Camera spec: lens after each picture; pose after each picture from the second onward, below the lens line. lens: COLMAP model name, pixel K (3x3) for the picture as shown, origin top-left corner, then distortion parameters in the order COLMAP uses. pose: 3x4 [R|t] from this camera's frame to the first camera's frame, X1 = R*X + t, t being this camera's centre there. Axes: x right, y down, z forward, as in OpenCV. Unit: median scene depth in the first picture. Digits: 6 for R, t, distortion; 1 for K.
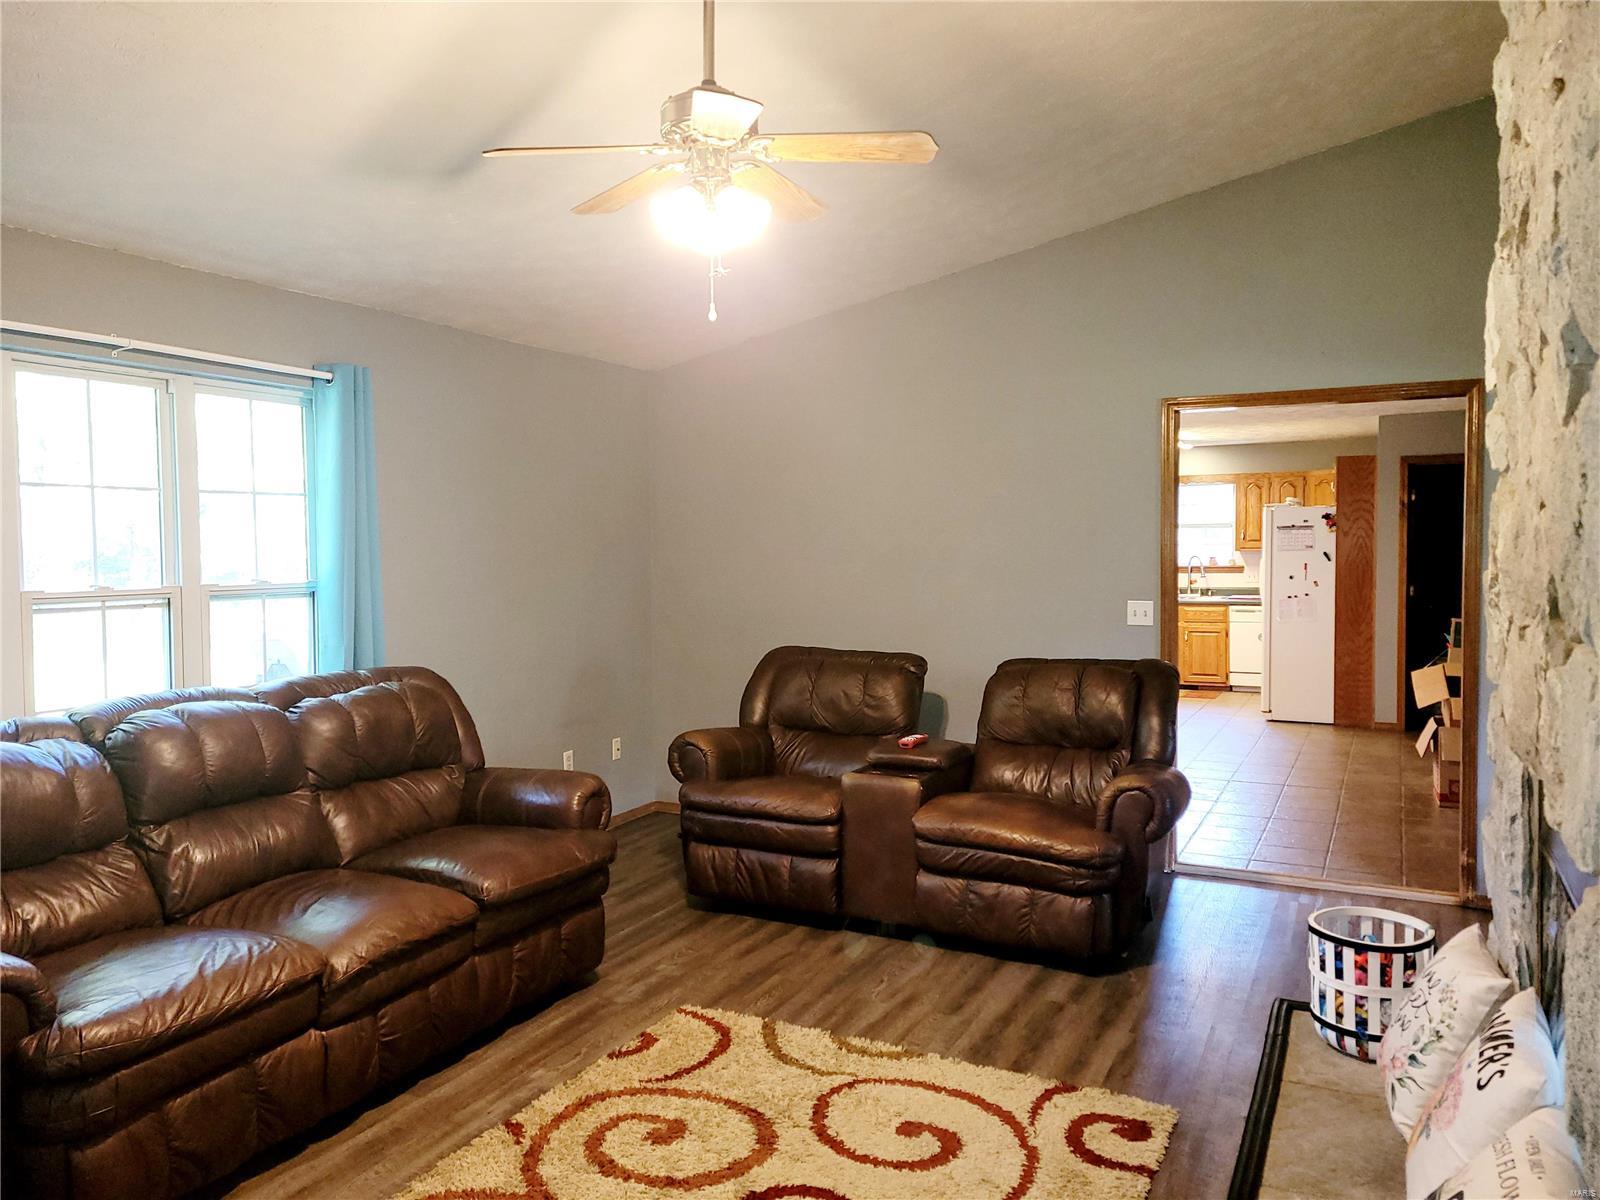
lens RADIAL K [[1208.8, 0, 804.6], [0, 1208.8, 596.1], [0, 0, 1]] dist [0.045560, -0.010061]
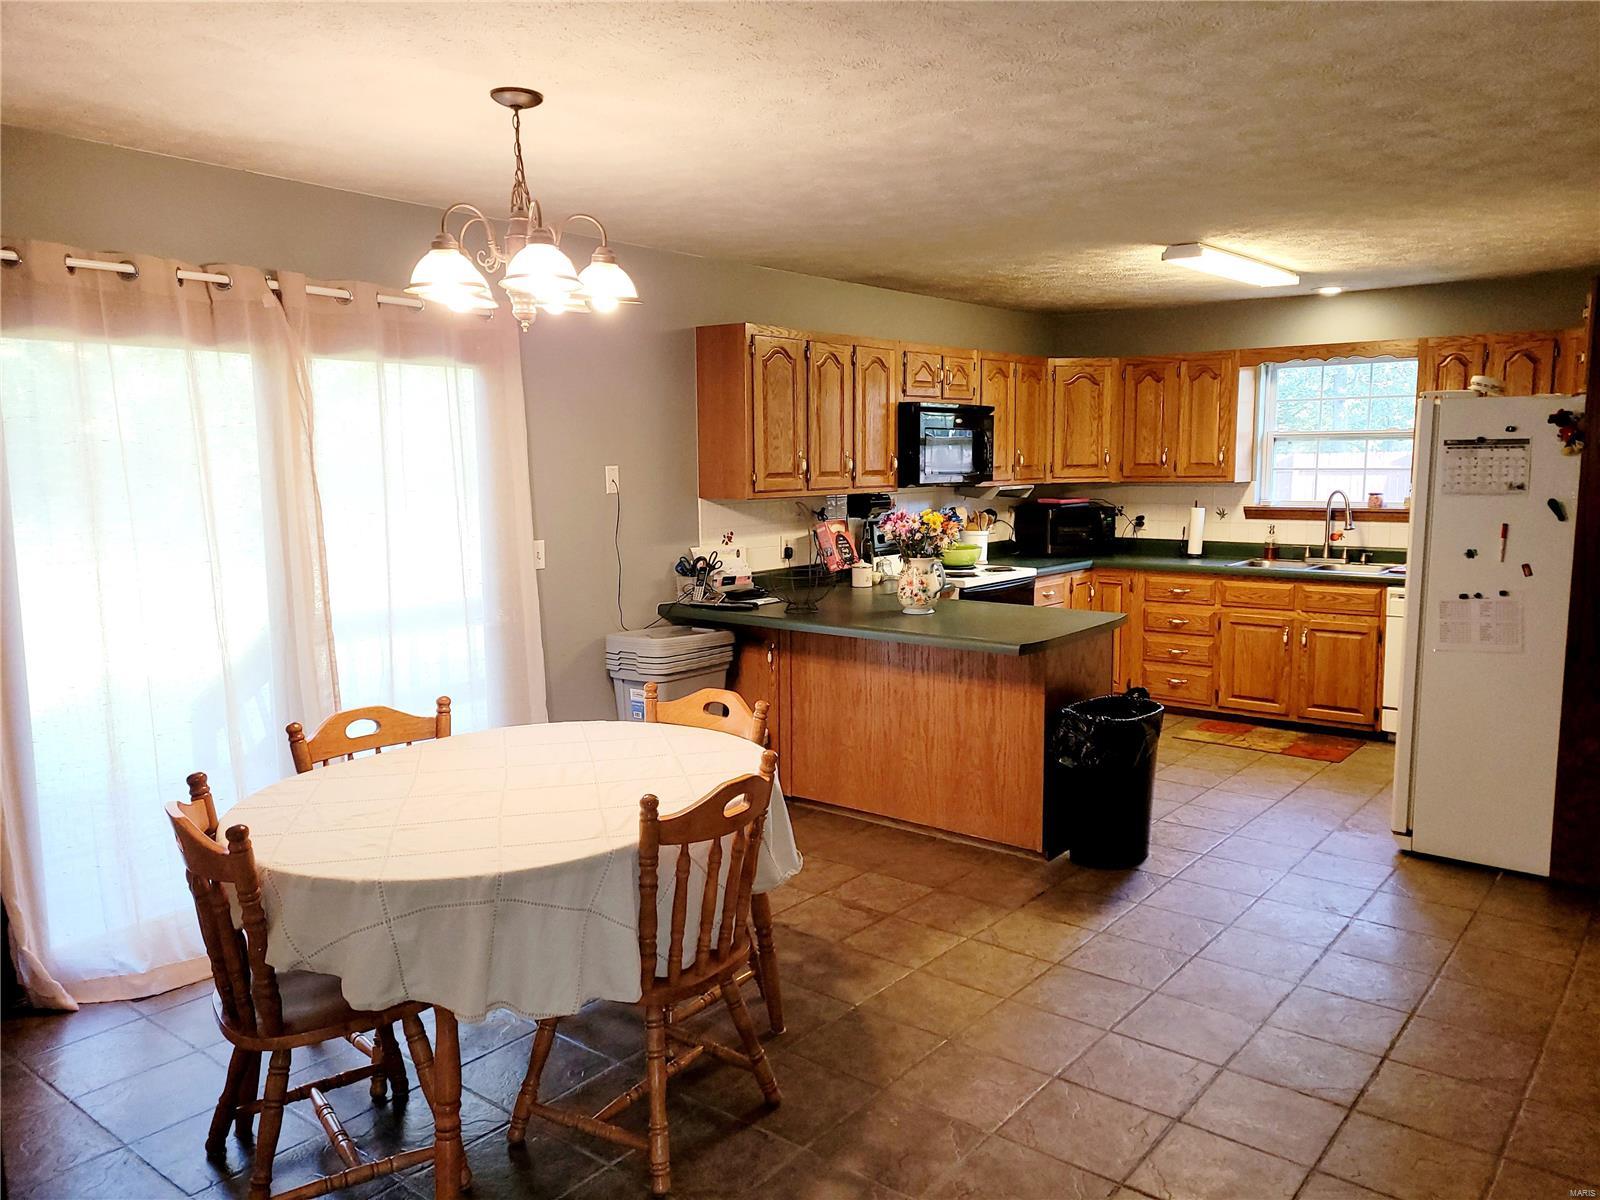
lens RADIAL K [[1208.8, 0, 800.8], [0, 1208.8, 604.3], [0, 0, 1]] dist [0.045560, -0.010061]
pose [[0.976282, 0.027453, -0.214753, 0.211279], [-0.009438, 0.996381, 0.084469, -0.027513], [0.216295, -0.080439, 0.973009, 0.413499]]
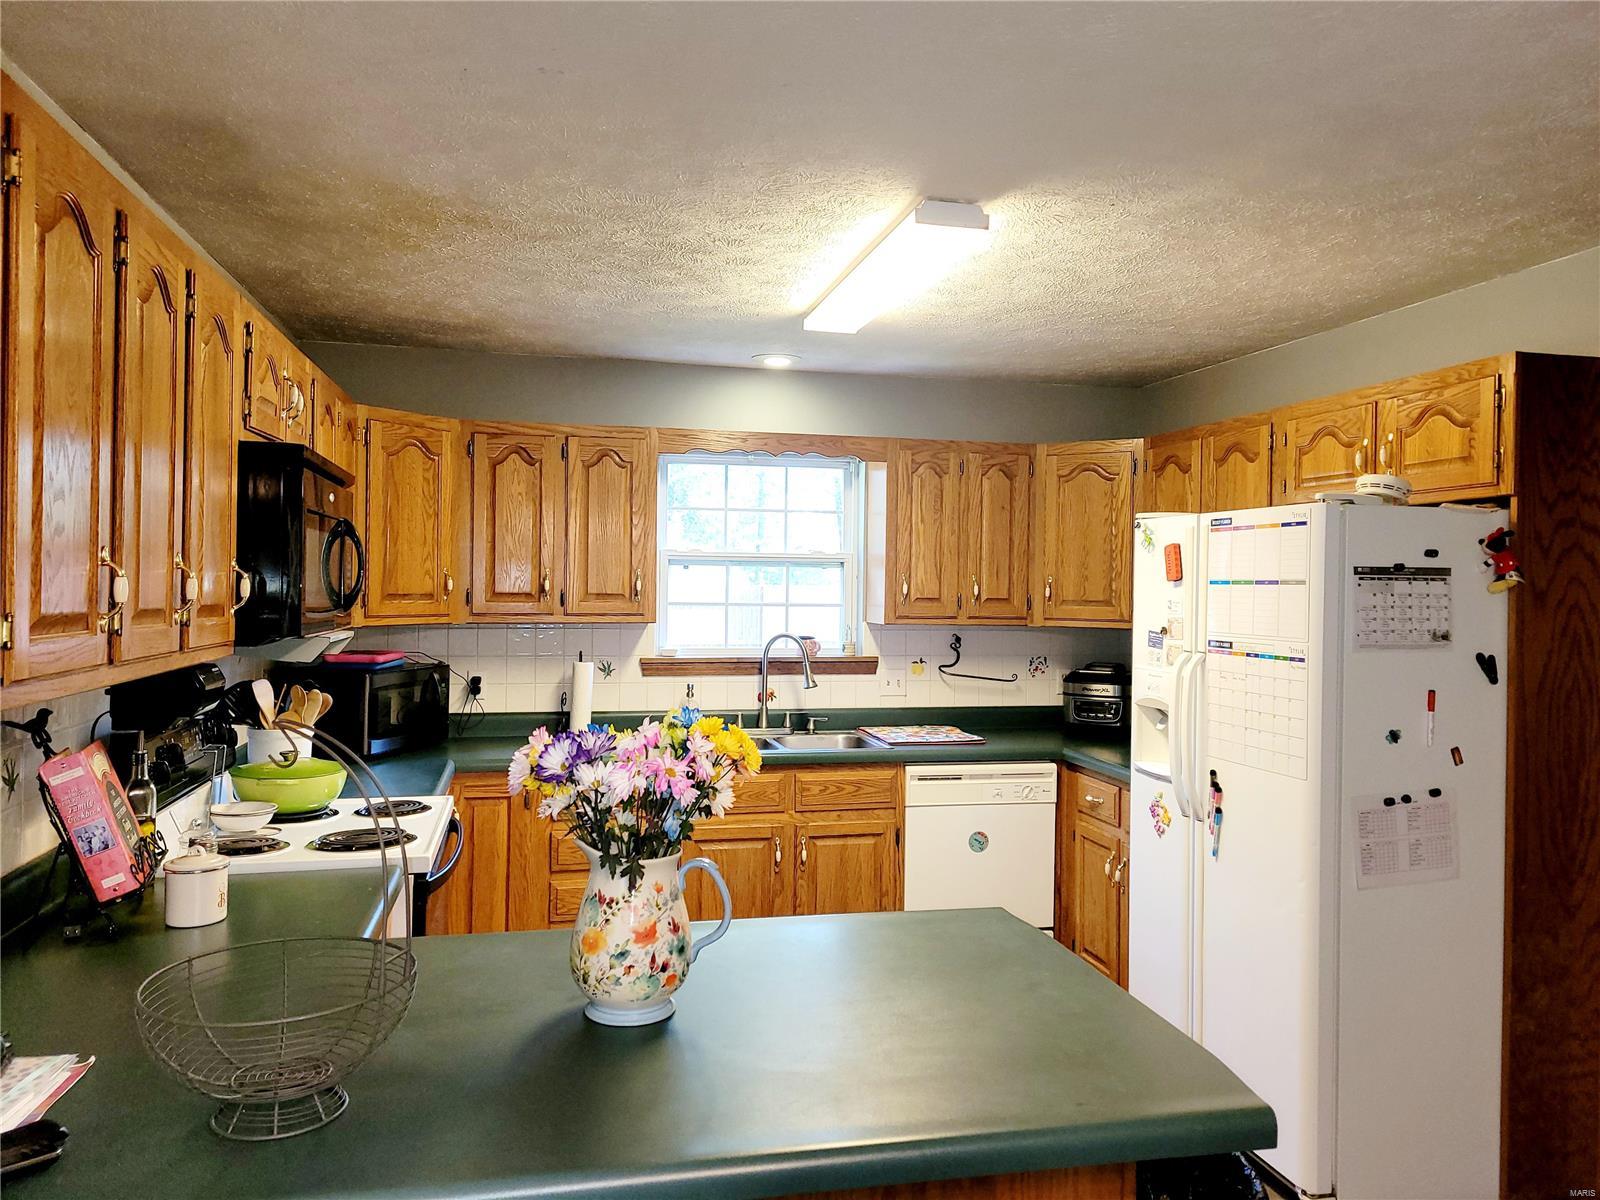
lens RADIAL K [[1208.8, 0, 820.3], [0, 1208.8, 574.7], [0, 0, 1]] dist [0.045560, -0.010061]
pose [[0.773130, 0.022279, 0.633856, 0.078227], [0.009060, 0.998893, -0.046161, -0.035954], [-0.634183, 0.041431, 0.772072, 0.710512]]
